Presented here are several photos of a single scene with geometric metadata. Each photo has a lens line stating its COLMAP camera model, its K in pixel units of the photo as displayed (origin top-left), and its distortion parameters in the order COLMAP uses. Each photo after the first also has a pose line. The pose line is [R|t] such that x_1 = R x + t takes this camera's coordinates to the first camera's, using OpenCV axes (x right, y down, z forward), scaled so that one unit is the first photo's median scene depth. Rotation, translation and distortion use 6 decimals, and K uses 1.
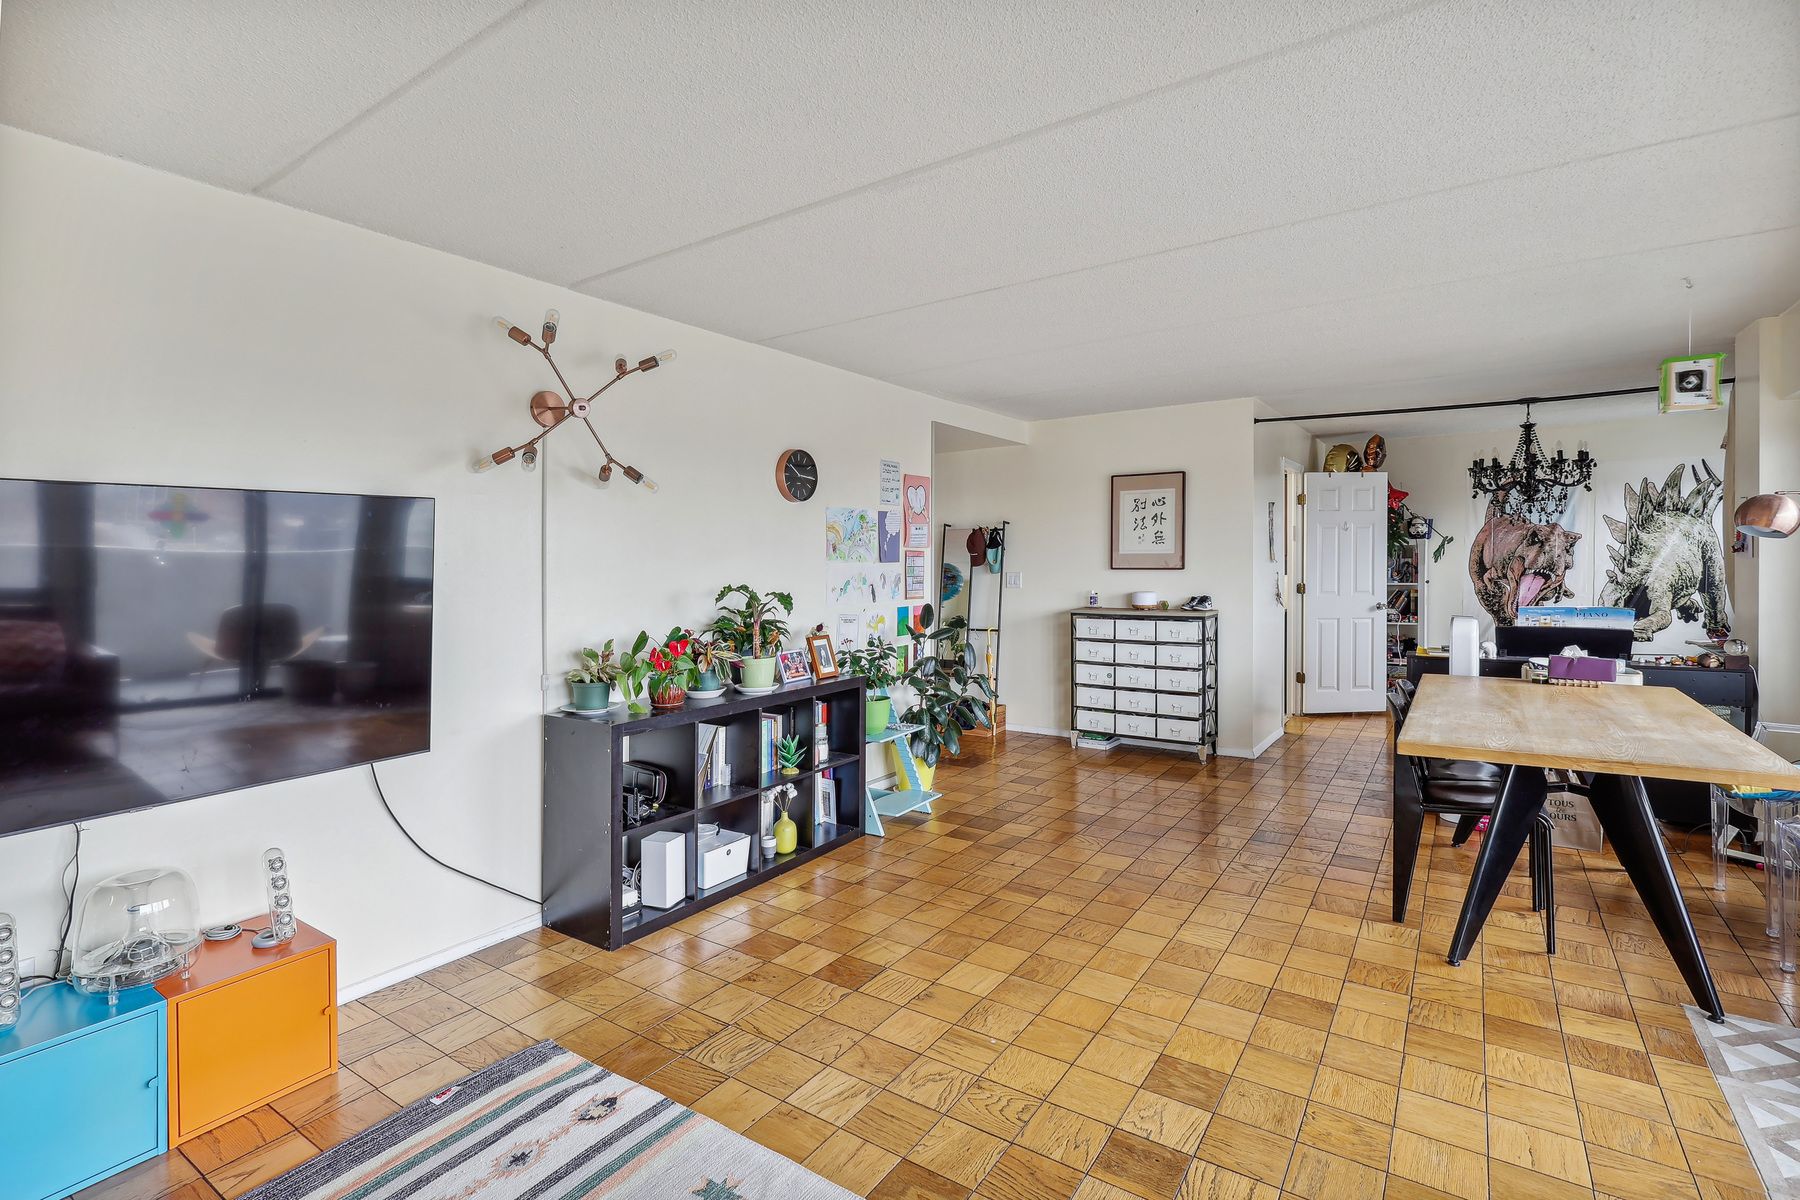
lens RADIAL K [[835.8, 0, 884.4], [0, 835.8, 593.2], [0, 0, 1]] dist [0.000483, 0.000122]
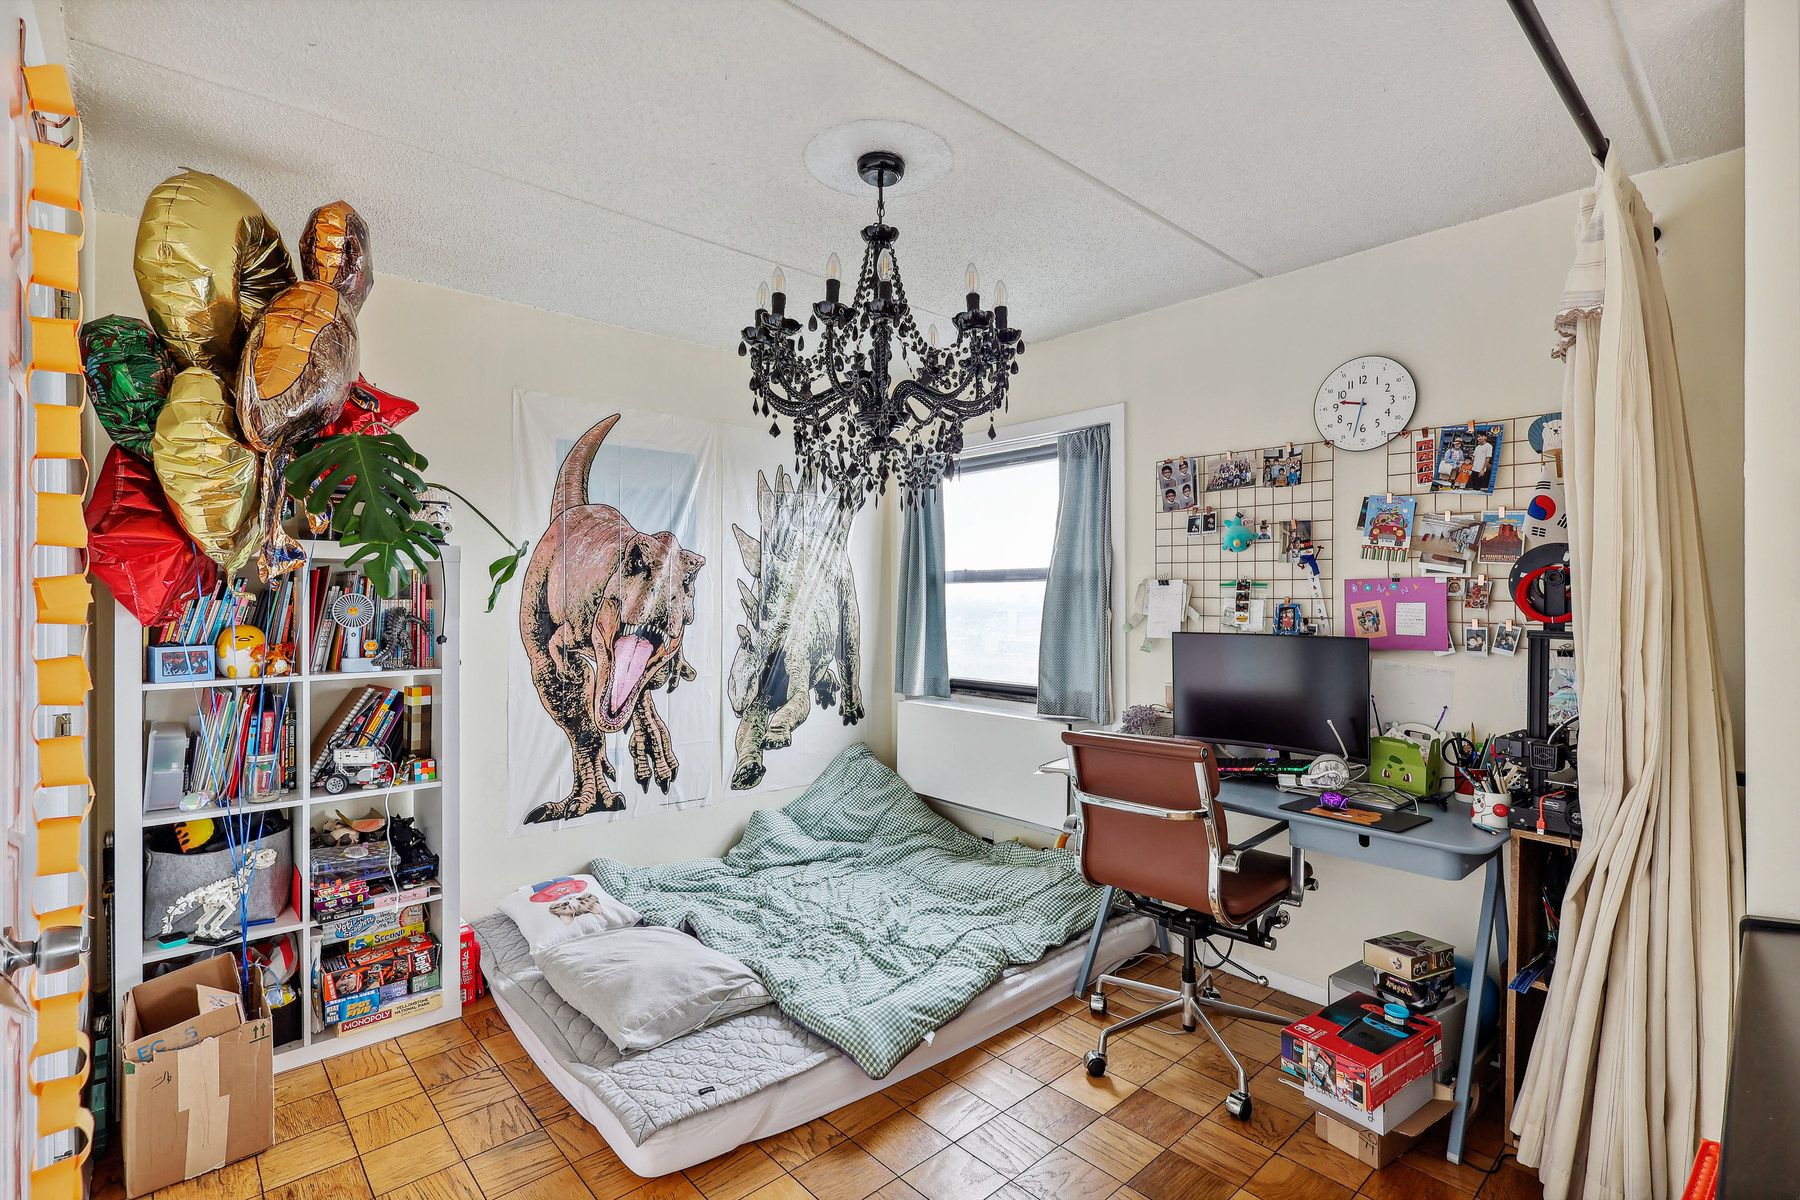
lens RADIAL K [[835.8, 0, 884.4], [0, 835.8, 593.2], [0, 0, 1]] dist [0.000483, 0.000122]
pose [[0.242843, 0.014603, 0.969956, 0.358774], [0.029971, 0.999296, -0.022549, -0.033099], [-0.969603, 0.034546, 0.242234, 0.773481]]
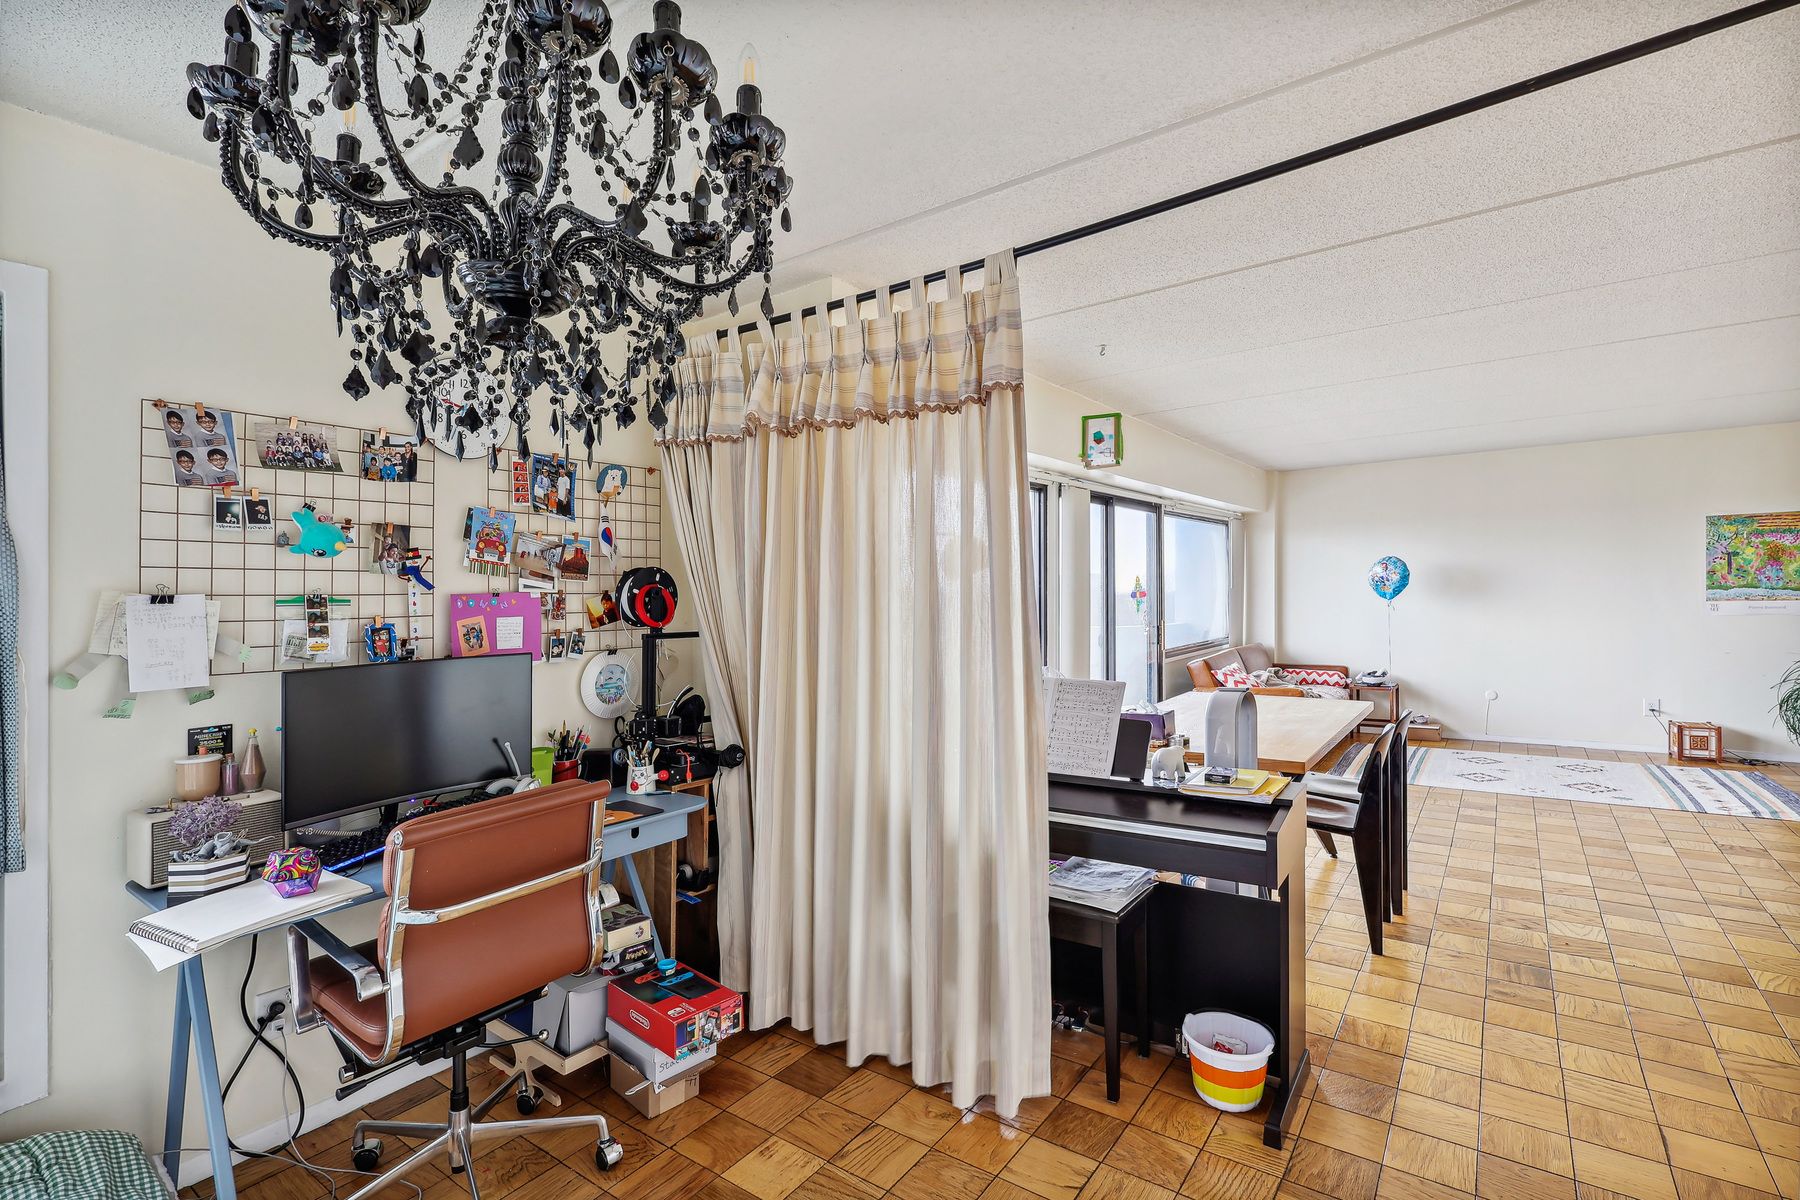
lens RADIAL K [[835.8, 0, 884.4], [0, 835.8, 593.2], [0, 0, 1]] dist [0.000483, 0.000122]
pose [[-0.998055, 0.039260, 0.048427, 0.580114], [0.040628, 0.998793, 0.027591, -0.044334], [-0.047285, 0.029505, -0.998446, 1.001729]]
